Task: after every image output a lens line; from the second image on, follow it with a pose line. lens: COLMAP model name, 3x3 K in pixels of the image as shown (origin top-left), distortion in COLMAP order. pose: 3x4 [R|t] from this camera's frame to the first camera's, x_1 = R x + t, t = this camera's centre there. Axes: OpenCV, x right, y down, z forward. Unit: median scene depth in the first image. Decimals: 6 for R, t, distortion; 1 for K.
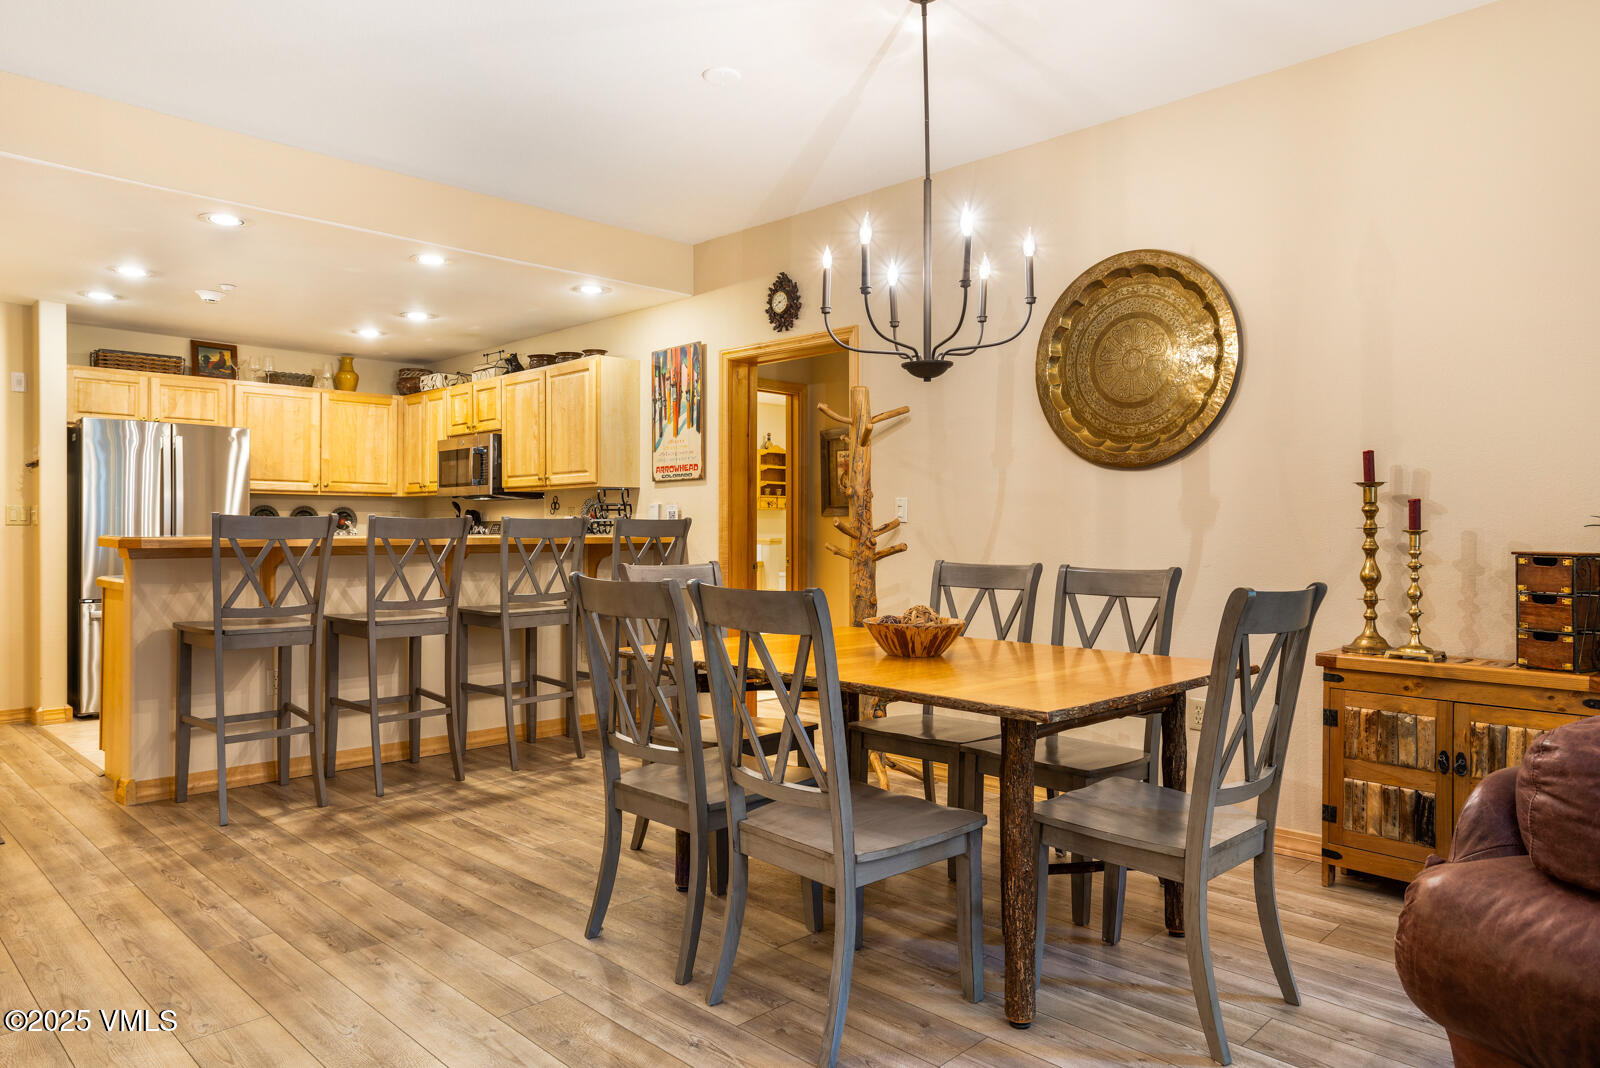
lens RADIAL K [[1037.5, 0, 798.6], [0, 1037.5, 534.4], [0, 0, 1]] dist [-0.042782, 0.041261]
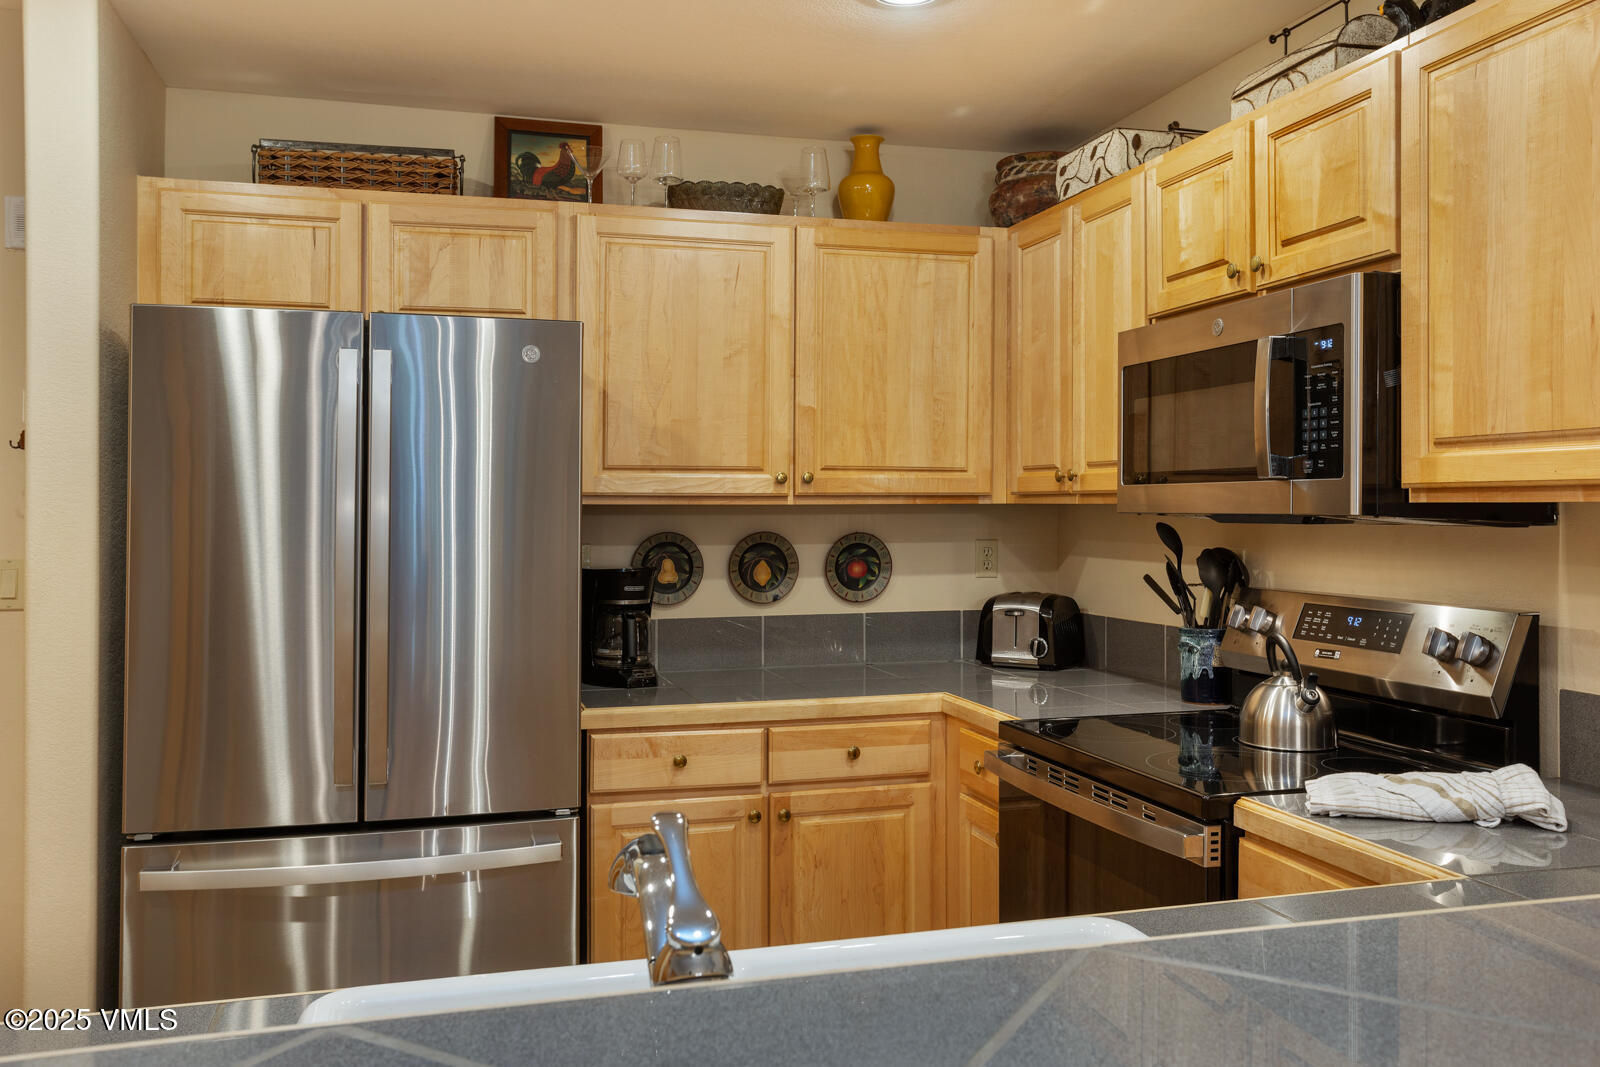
lens RADIAL K [[1296.5, 0, 766.4], [0, 1296.5, 519.6], [0, 0, 1]] dist [0.011641, 0.001406]
pose [[0.859781, 0.003167, -0.510653, -0.281082], [0.000099, 0.999980, 0.006368, -0.042872], [0.510663, -0.005525, 0.859763, 0.709940]]
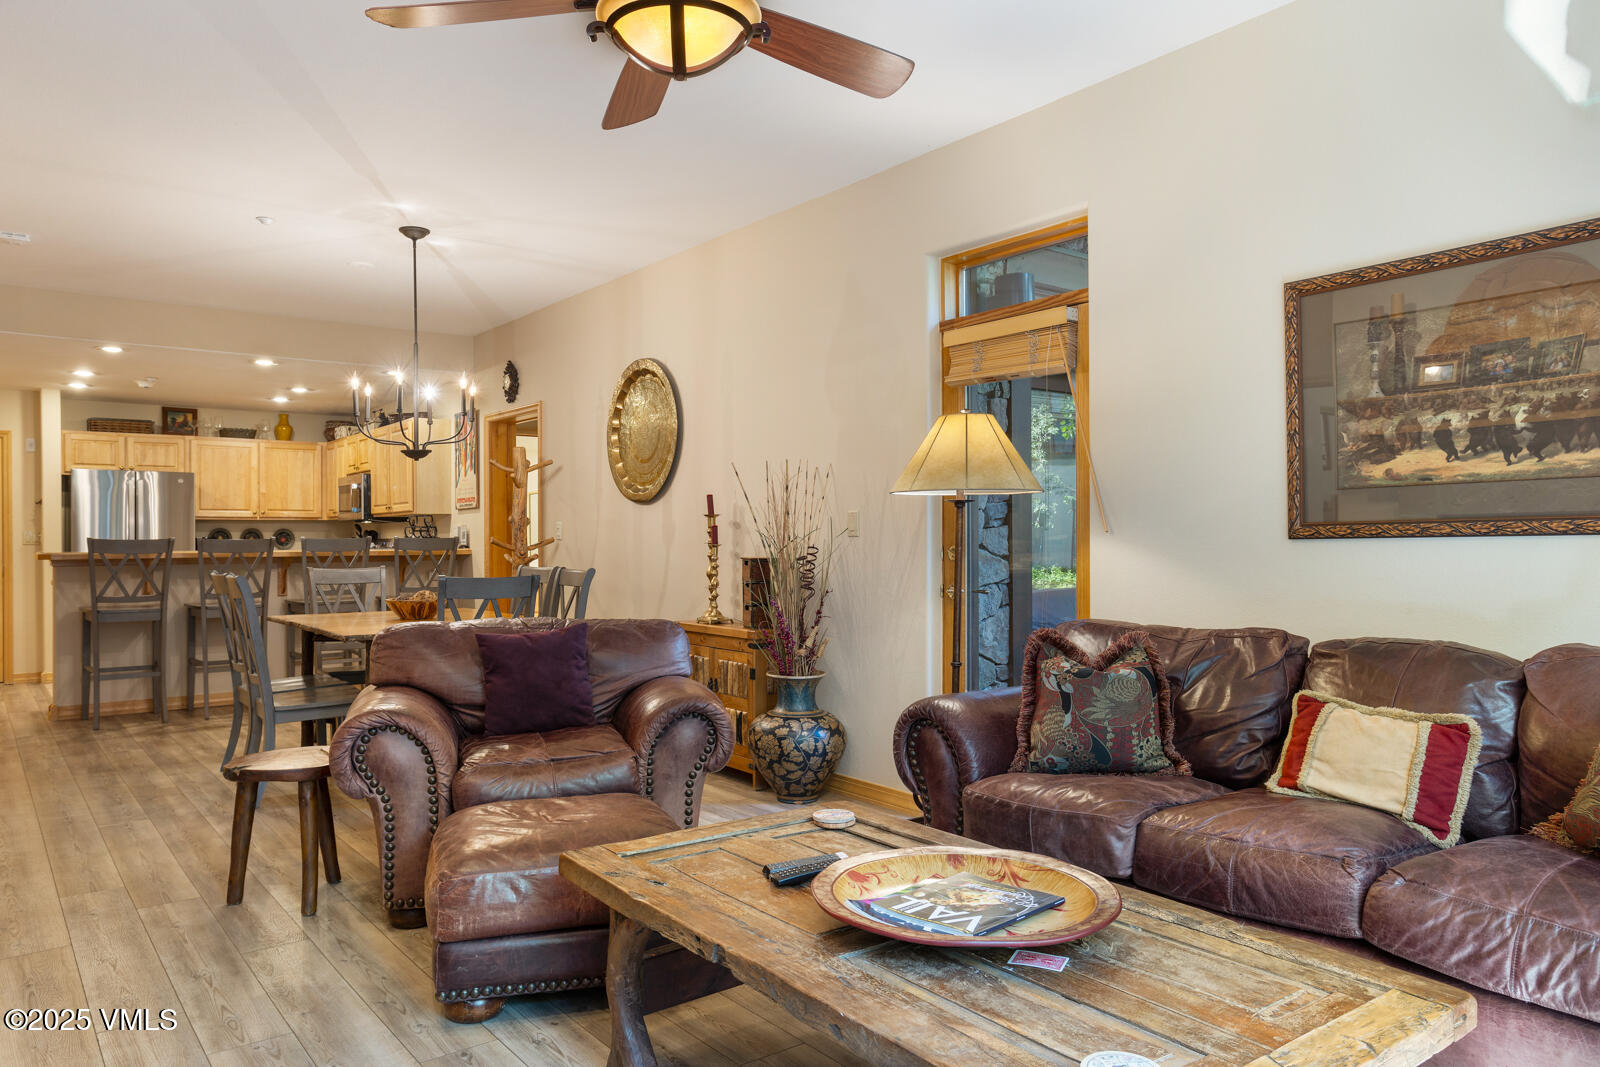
lens RADIAL K [[1094.7, 0, 795.5], [0, 1094.7, 549.6], [0, 0, 1]] dist [-0.008189, 0.014038]
pose [[0.990420, -0.006864, -0.137919, 0.491858], [0.007487, 0.999964, 0.003995, -0.000712], [0.137887, -0.004989, 0.990435, -0.355973]]
